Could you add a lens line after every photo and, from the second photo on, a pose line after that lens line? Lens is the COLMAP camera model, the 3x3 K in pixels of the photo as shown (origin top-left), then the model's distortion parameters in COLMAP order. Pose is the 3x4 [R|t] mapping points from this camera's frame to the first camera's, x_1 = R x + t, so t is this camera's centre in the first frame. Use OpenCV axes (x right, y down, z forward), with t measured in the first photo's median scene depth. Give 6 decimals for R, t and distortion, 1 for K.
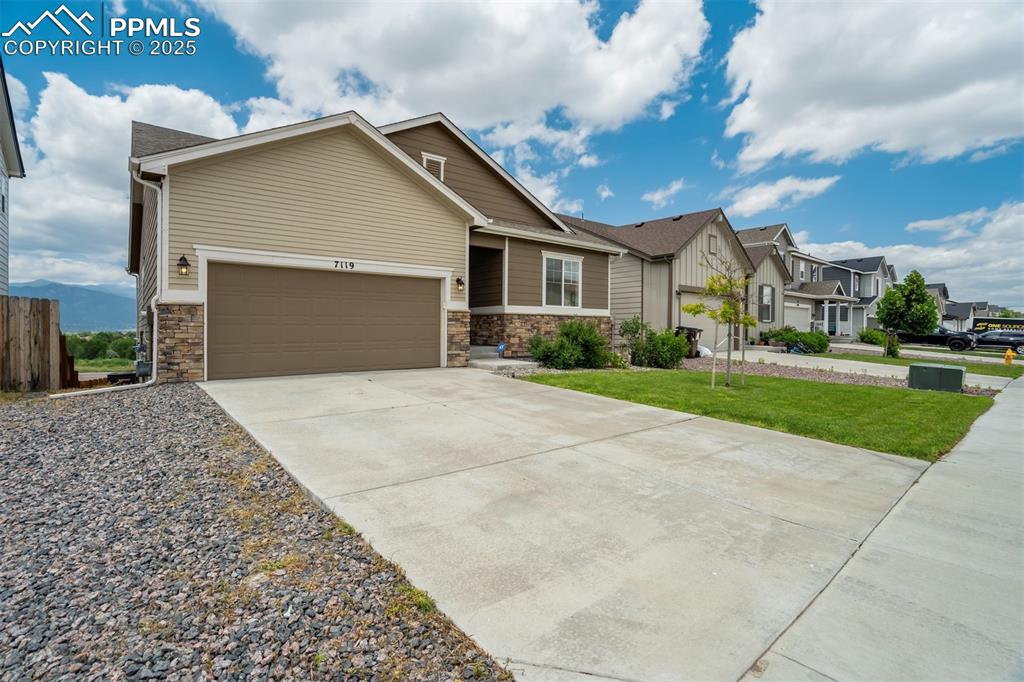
lens RADIAL K [[505.9, 0, 512.0], [0, 505.9, 341.0], [0, 0, 1]] dist [-0.034116, 0.000454]
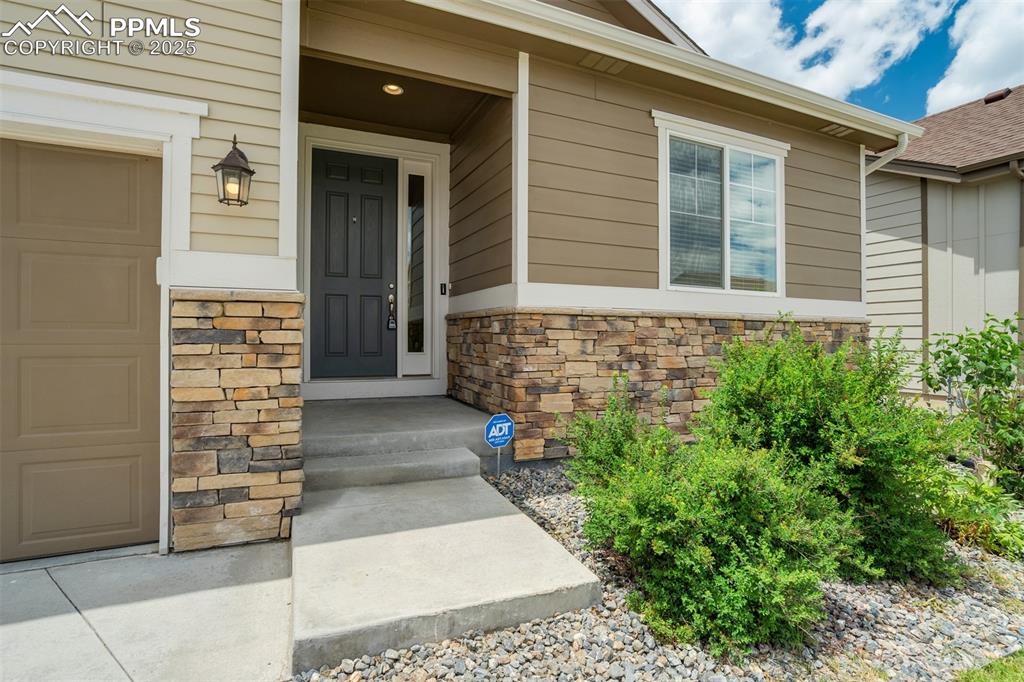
lens RADIAL K [[505.9, 0, 512.0], [0, 505.9, 341.0], [0, 0, 1]] dist [-0.034116, 0.000454]
pose [[0.959817, -0.006359, -0.280554, 0.063032], [-0.001622, 0.999601, -0.028208, -0.028801], [0.280621, 0.027529, 0.959424, 0.709627]]
